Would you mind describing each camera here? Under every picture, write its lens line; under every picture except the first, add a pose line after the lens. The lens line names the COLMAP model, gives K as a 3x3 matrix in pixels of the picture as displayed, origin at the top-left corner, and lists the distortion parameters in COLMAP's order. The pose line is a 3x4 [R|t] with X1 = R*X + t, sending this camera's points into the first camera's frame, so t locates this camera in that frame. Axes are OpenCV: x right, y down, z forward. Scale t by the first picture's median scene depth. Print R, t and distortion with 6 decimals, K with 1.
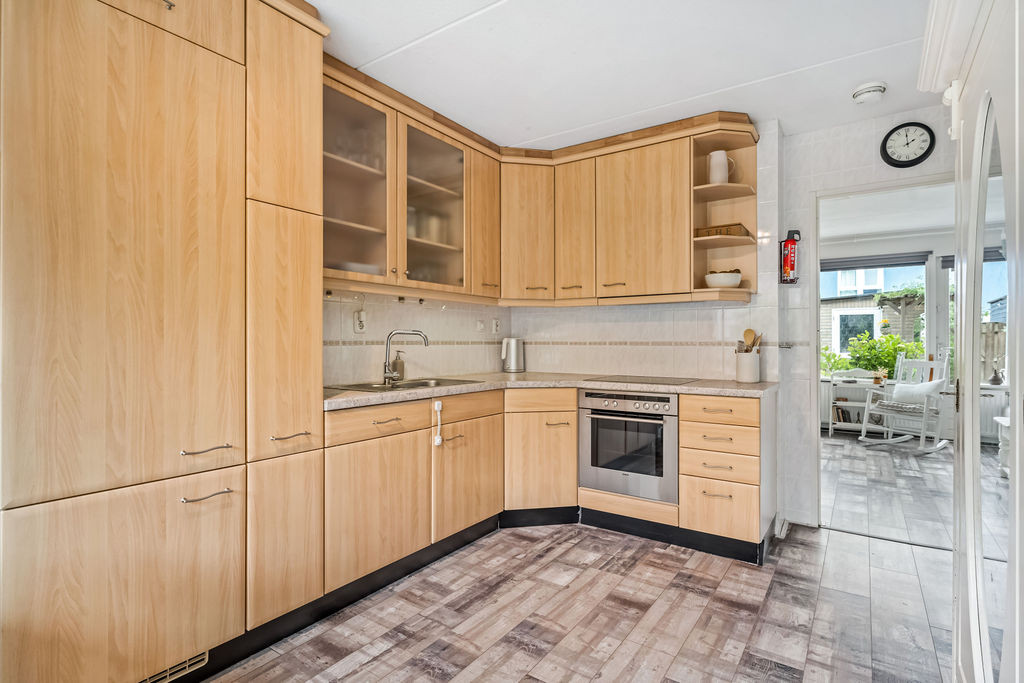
lens RADIAL K [[503.8, 0, 507.3], [0, 503.8, 343.3], [0, 0, 1]] dist [-0.013755, 0.000767]
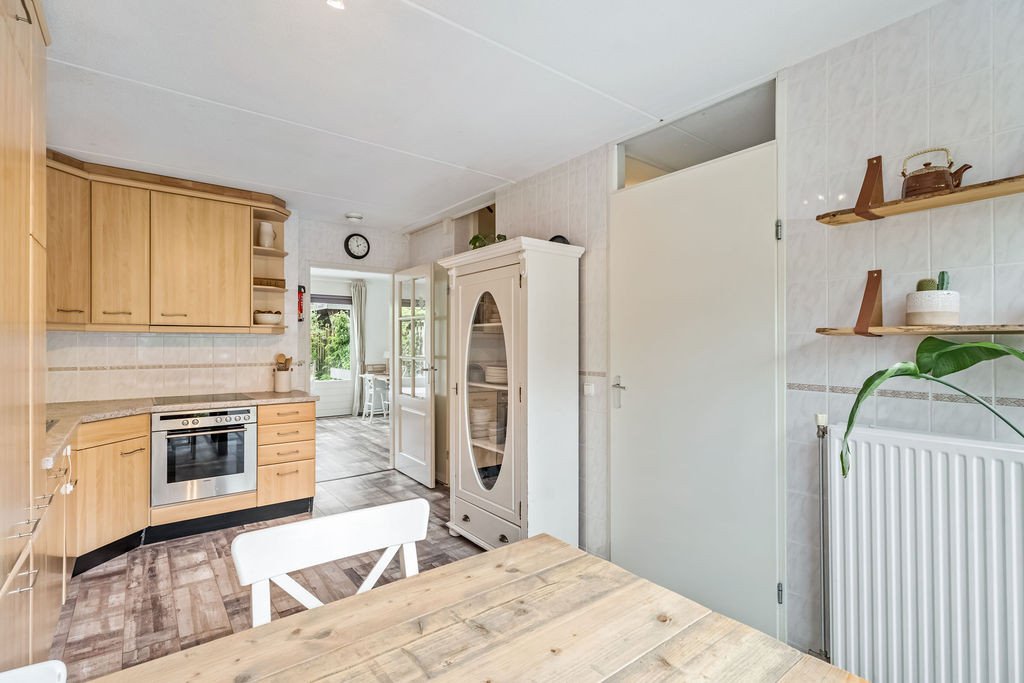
lens RADIAL K [[498.9, 0, 519.4], [0, 498.9, 335.9], [0, 0, 1]] dist [0.002499, -0.000557]
pose [[0.287927, 0.012660, 0.957569, -0.667626], [0.001833, 0.999903, -0.013771, -0.058755], [-0.957651, 0.005720, 0.287876, -0.036257]]
